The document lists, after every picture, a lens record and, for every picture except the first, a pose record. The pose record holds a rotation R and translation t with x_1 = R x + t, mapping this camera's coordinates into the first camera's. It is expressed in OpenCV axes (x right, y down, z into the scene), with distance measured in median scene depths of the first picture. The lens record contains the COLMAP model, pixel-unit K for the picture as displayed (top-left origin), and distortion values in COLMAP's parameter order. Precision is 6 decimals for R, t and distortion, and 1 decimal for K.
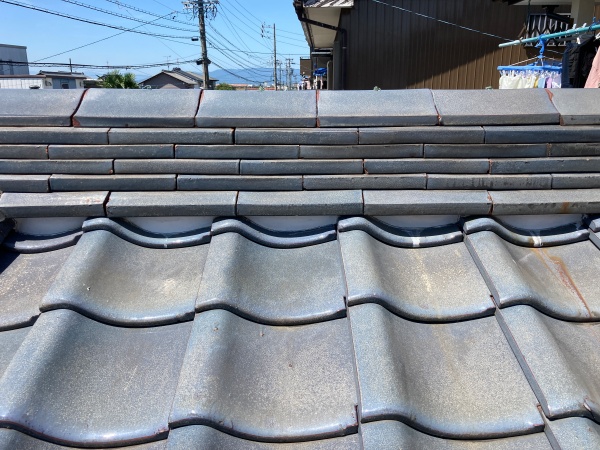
lens RADIAL K [[497.0, 0, 300.0], [0, 497.0, 225.0], [0, 0, 1]] dist [0.000964, -0.000227]
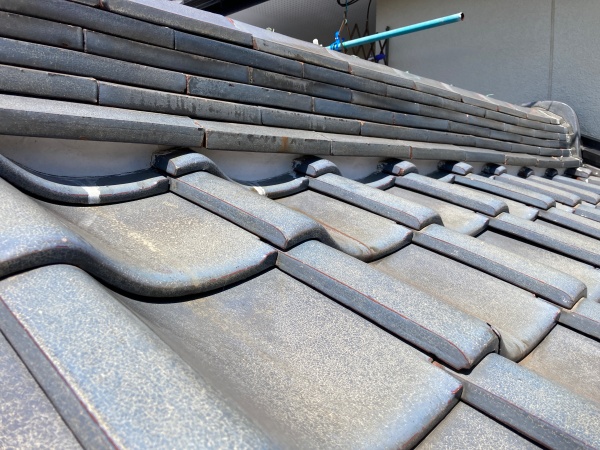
lens RADIAL K [[497.0, 0, 300.0], [0, 497.0, 225.0], [0, 0, 1]] dist [0.000964, -0.000227]
pose [[0.673660, -0.037454, 0.738092, -0.016453], [0.185198, 0.975404, -0.119535, 0.177146], [-0.715460, 0.217220, 0.664027, 0.493758]]
